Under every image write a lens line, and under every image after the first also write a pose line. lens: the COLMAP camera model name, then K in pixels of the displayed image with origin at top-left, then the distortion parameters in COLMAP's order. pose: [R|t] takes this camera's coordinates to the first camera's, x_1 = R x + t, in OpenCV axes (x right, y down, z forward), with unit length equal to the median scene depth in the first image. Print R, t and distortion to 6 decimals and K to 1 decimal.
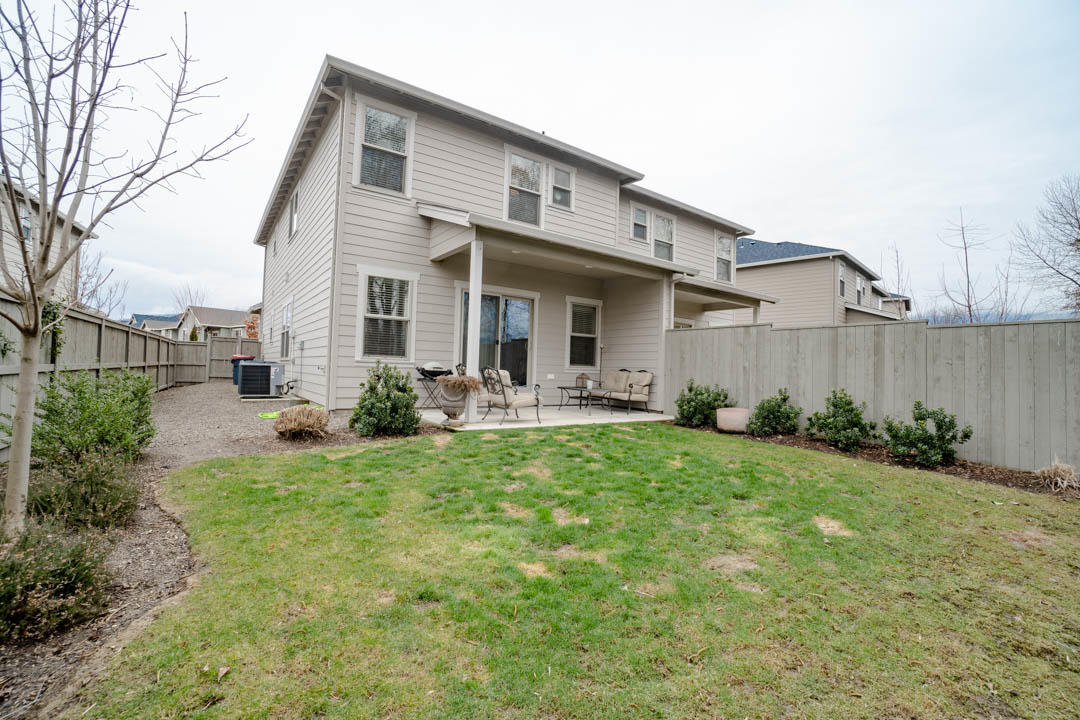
lens RADIAL K [[475.3, 0, 531.8], [0, 475.3, 358.7], [0, 0, 1]] dist [-0.064422, 0.023329]
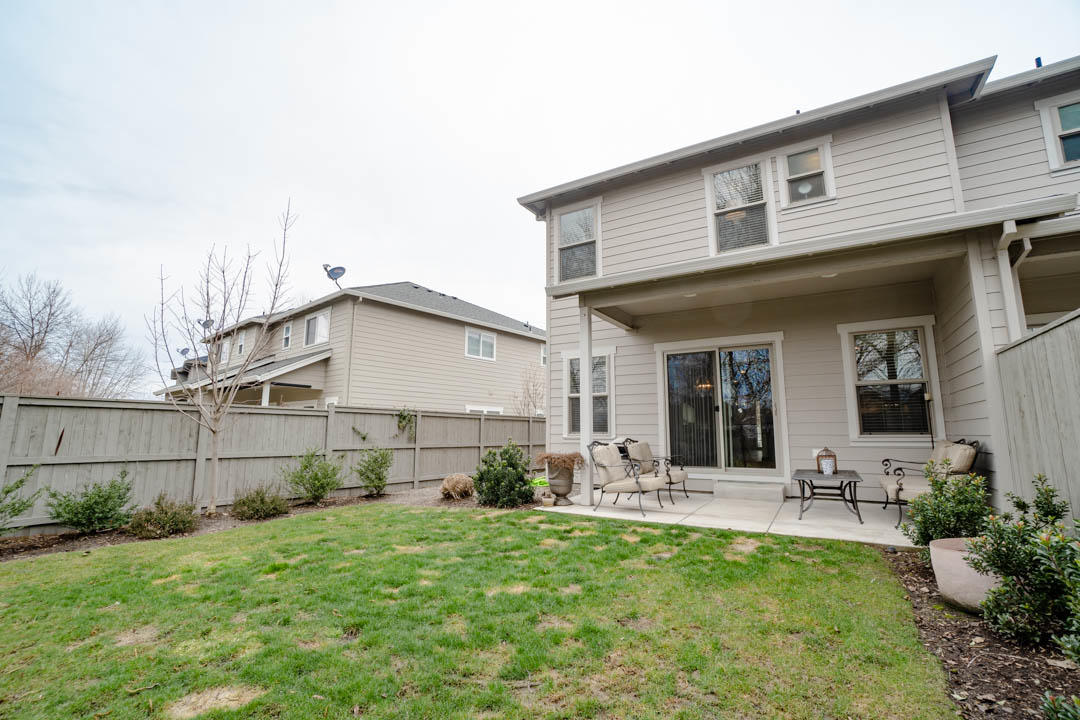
lens RADIAL K [[475.3, 0, 531.8], [0, 475.3, 358.7], [0, 0, 1]] dist [-0.064422, 0.023329]
pose [[0.374313, -0.170404, -0.911511, 0.501753], [0.027267, 0.984568, -0.172865, 0.009602], [0.926901, 0.039852, 0.373183, 0.397924]]
